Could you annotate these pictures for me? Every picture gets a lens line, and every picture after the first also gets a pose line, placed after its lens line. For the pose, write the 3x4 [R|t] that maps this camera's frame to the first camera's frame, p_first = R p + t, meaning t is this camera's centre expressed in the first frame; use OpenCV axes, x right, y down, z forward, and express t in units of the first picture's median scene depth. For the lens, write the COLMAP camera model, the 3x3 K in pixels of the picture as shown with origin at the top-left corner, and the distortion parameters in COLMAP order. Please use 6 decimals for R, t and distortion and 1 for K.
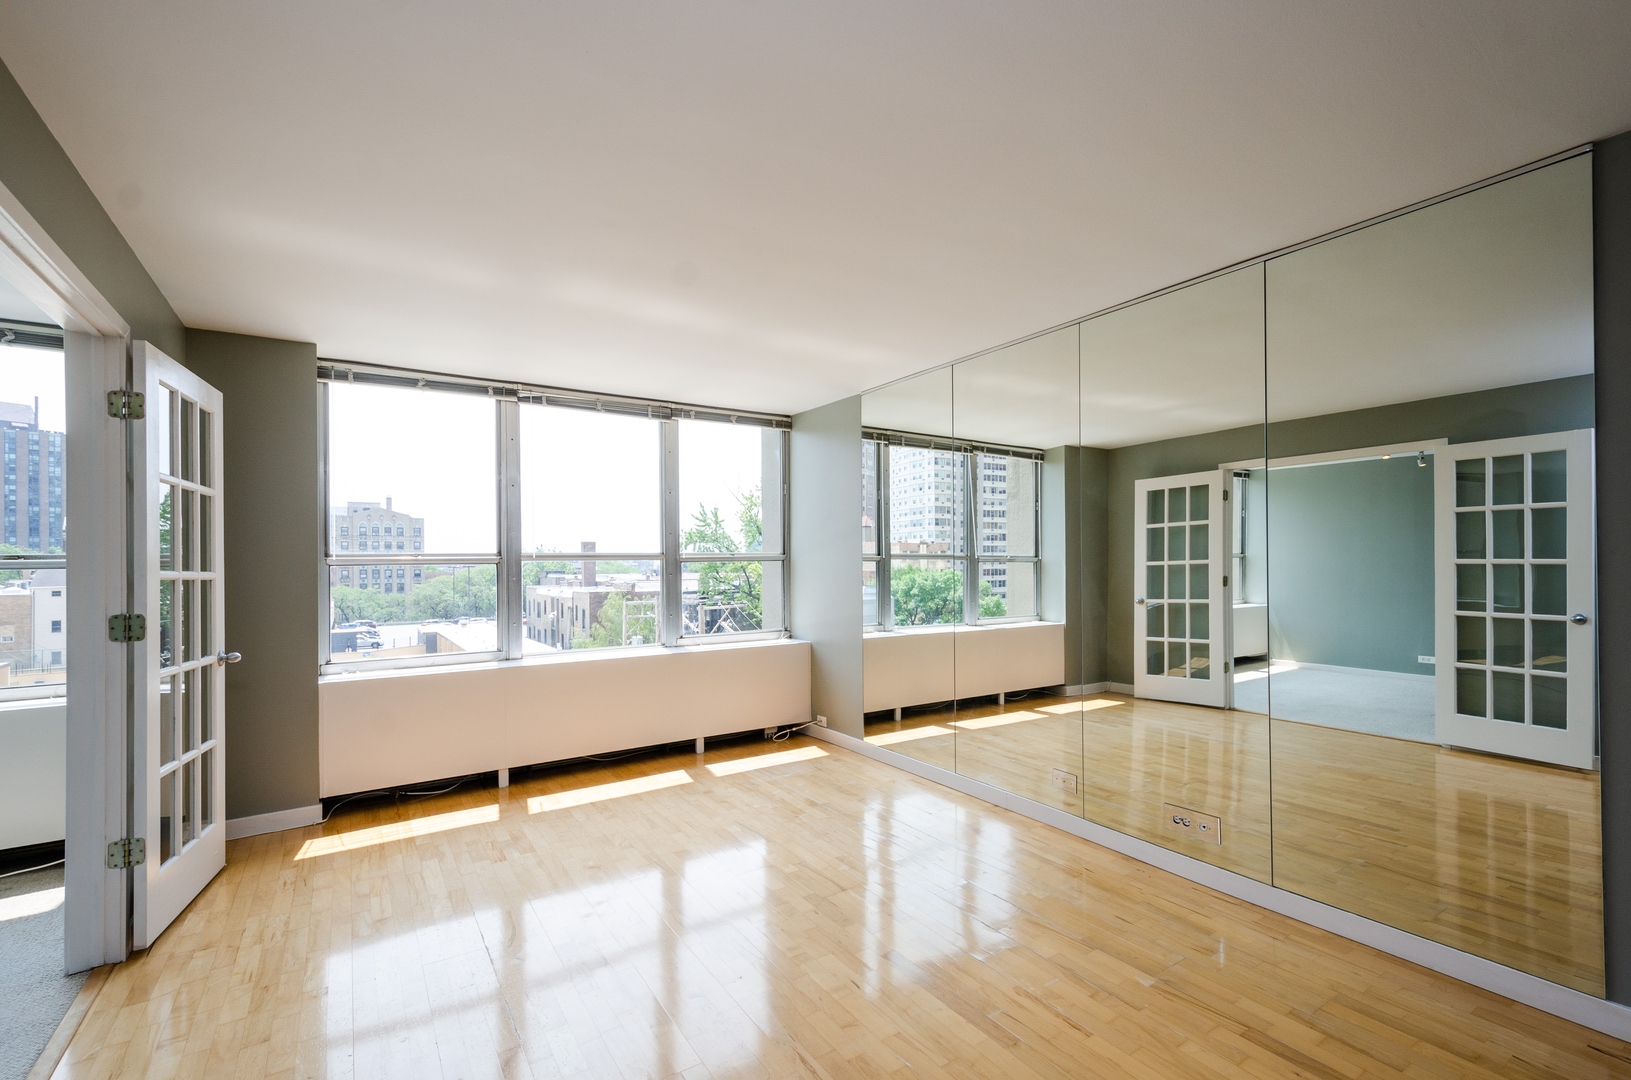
lens RADIAL K [[710.5, 0, 824.4], [0, 710.5, 557.5], [0, 0, 1]] dist [0.012273, -0.001850]
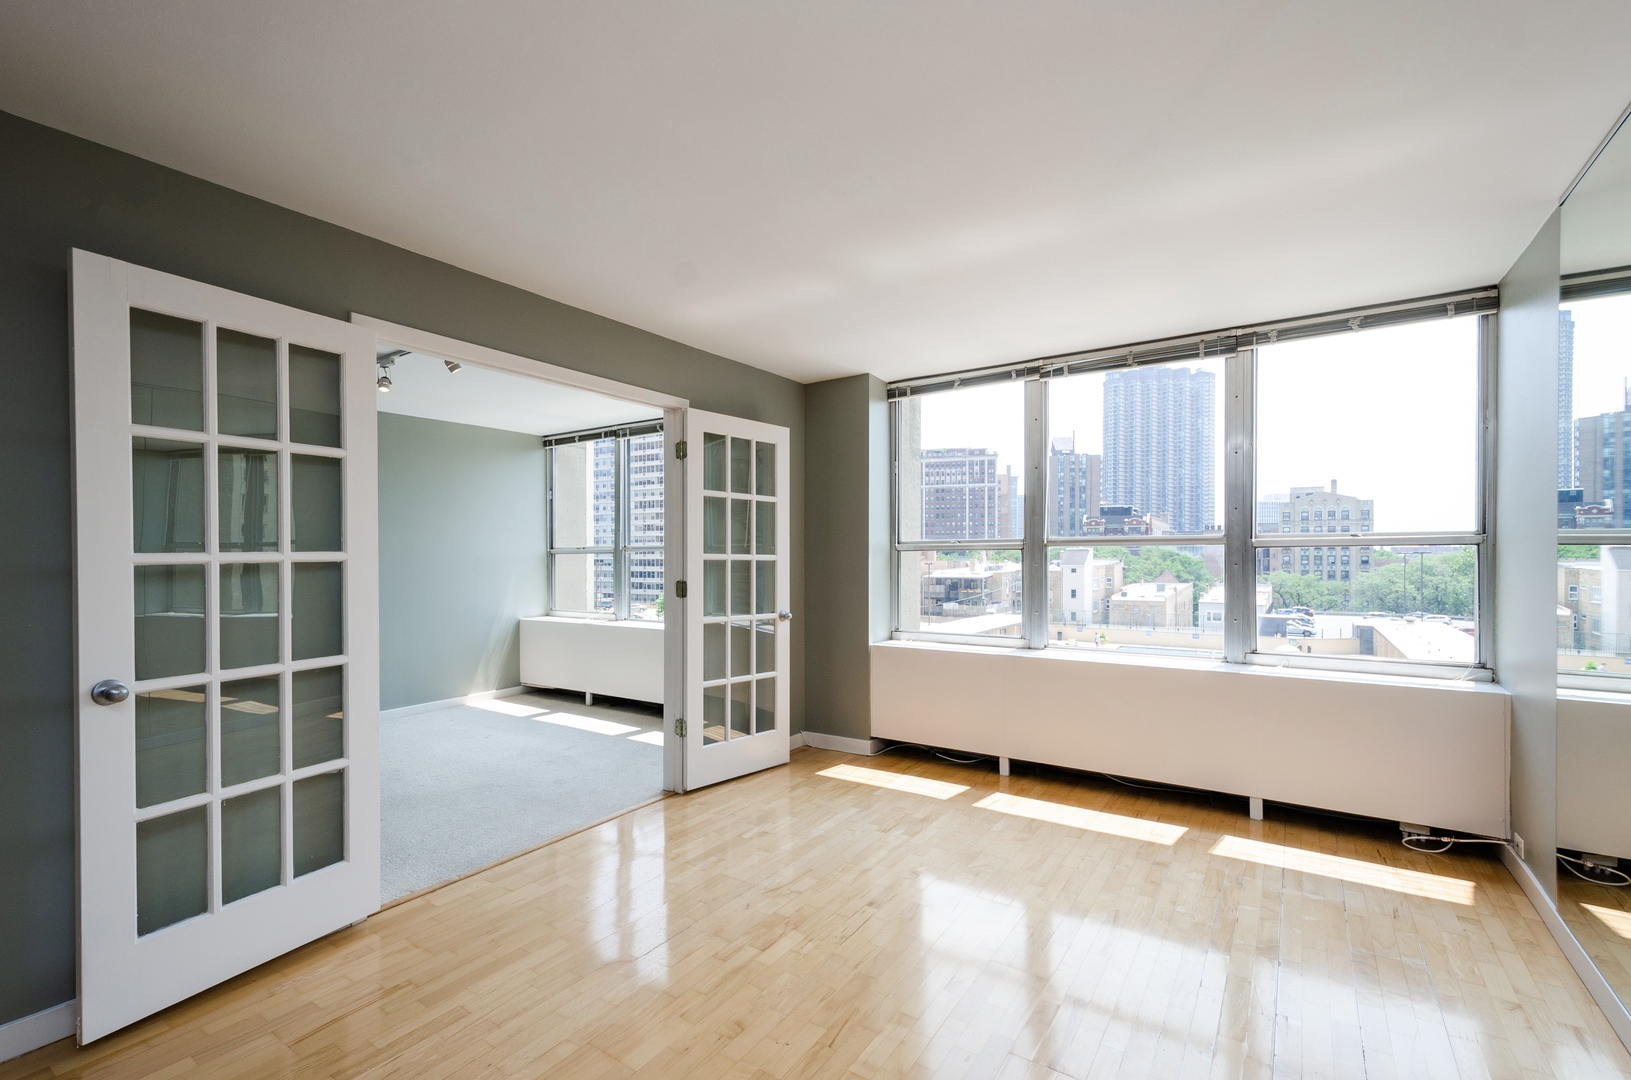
lens RADIAL K [[710.5, 0, 821.9], [0, 710.5, 552.7], [0, 0, 1]] dist [0.012273, -0.001850]
pose [[0.387824, 0.005736, -0.921716, 0.363928], [0.006198, 0.999942, 0.008831, 0.003523], [0.921713, -0.009138, 0.387766, 0.393924]]
